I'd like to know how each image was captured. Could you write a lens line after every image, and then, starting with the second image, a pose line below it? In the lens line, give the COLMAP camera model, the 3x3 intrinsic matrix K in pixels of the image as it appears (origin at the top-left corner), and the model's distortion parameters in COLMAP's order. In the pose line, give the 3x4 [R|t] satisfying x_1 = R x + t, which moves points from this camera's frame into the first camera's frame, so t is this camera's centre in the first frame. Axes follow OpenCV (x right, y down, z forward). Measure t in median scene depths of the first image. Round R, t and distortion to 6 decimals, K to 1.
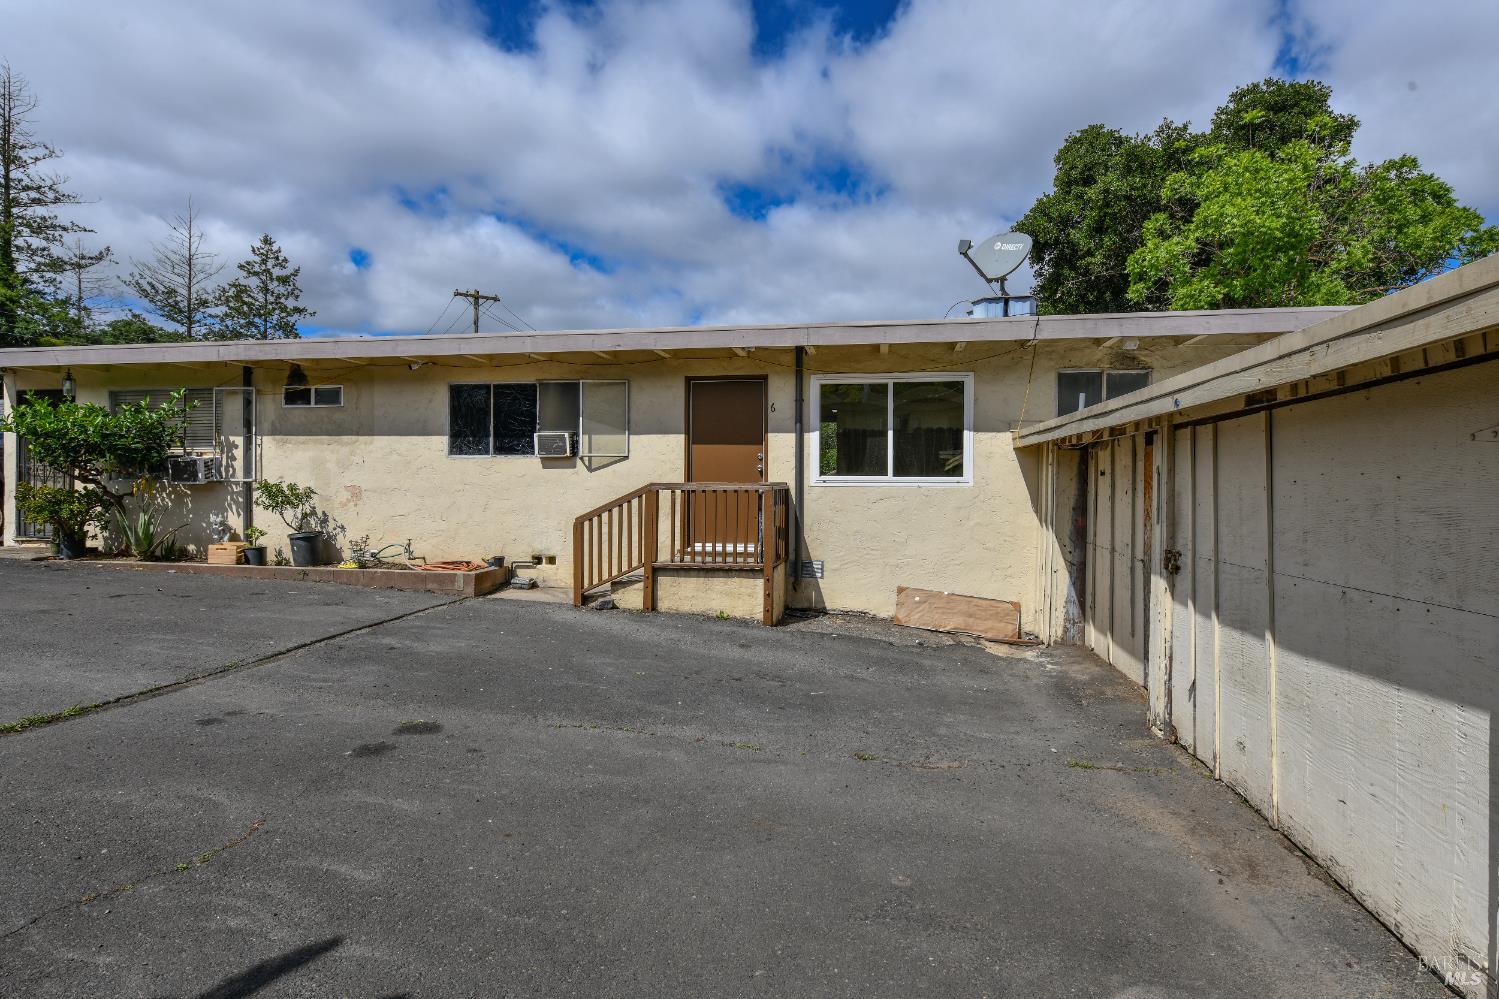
lens RADIAL K [[781.1, 0, 750.7], [0, 781.1, 481.1], [0, 0, 1]] dist [0.001307, -0.000542]
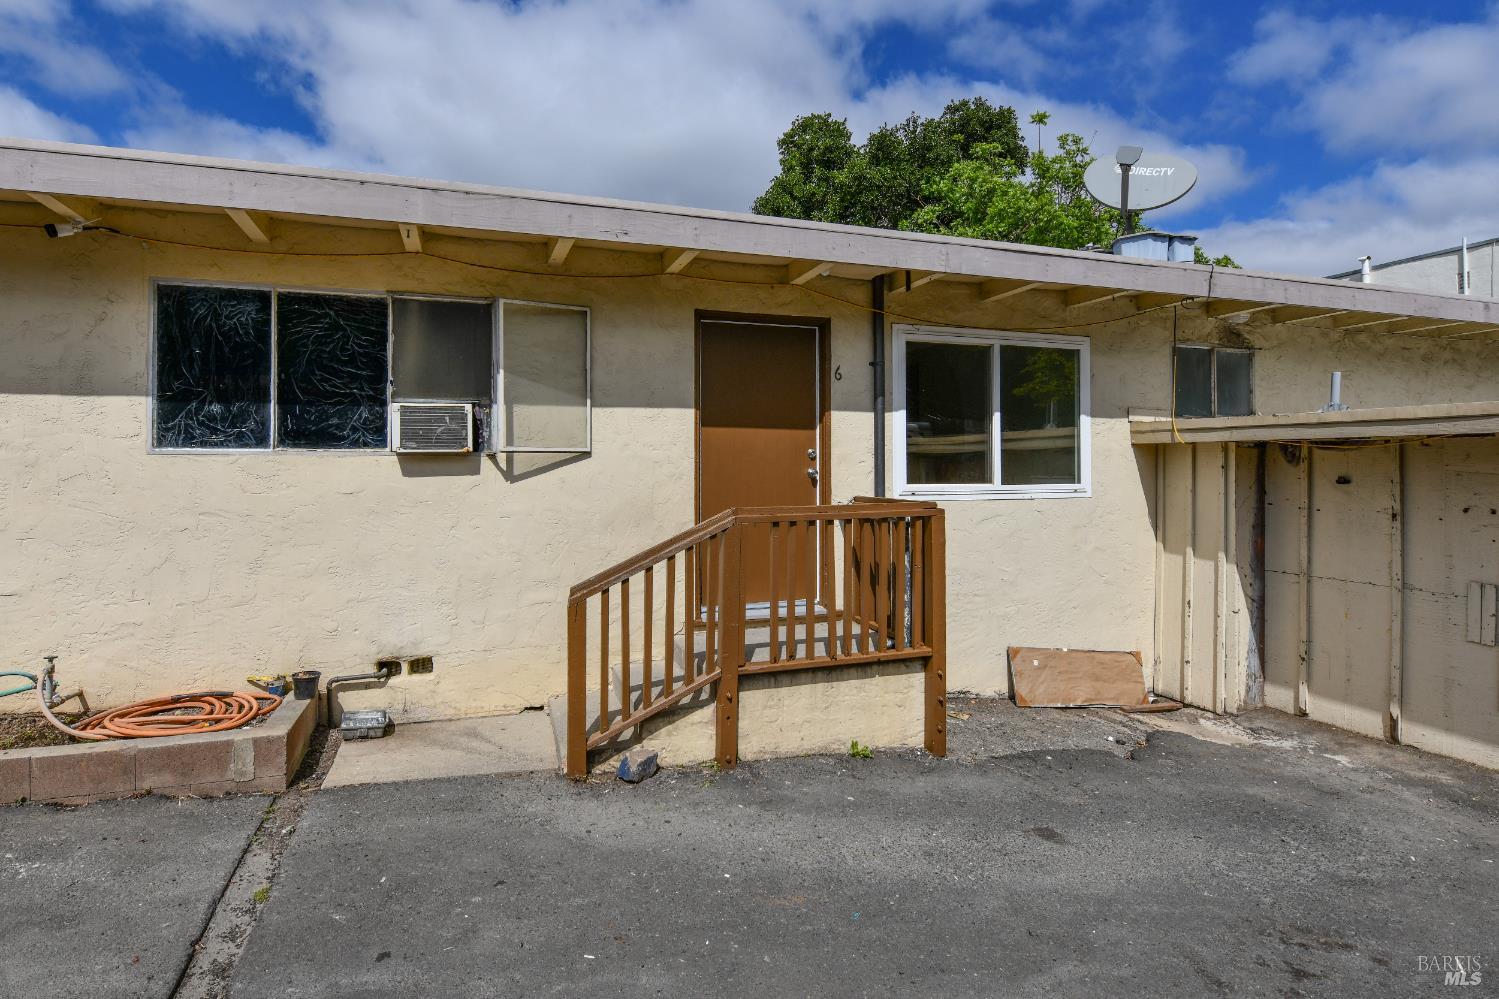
lens RADIAL K [[792.8, 0, 750.7], [0, 792.8, 457.7], [0, 0, 1]] dist [-0.014616, -0.000655]
pose [[0.877709, 0.000239, 0.479193, -0.316011], [0.006095, 0.999913, -0.011664, -0.020911], [-0.479155, 0.013159, 0.877632, 0.477968]]
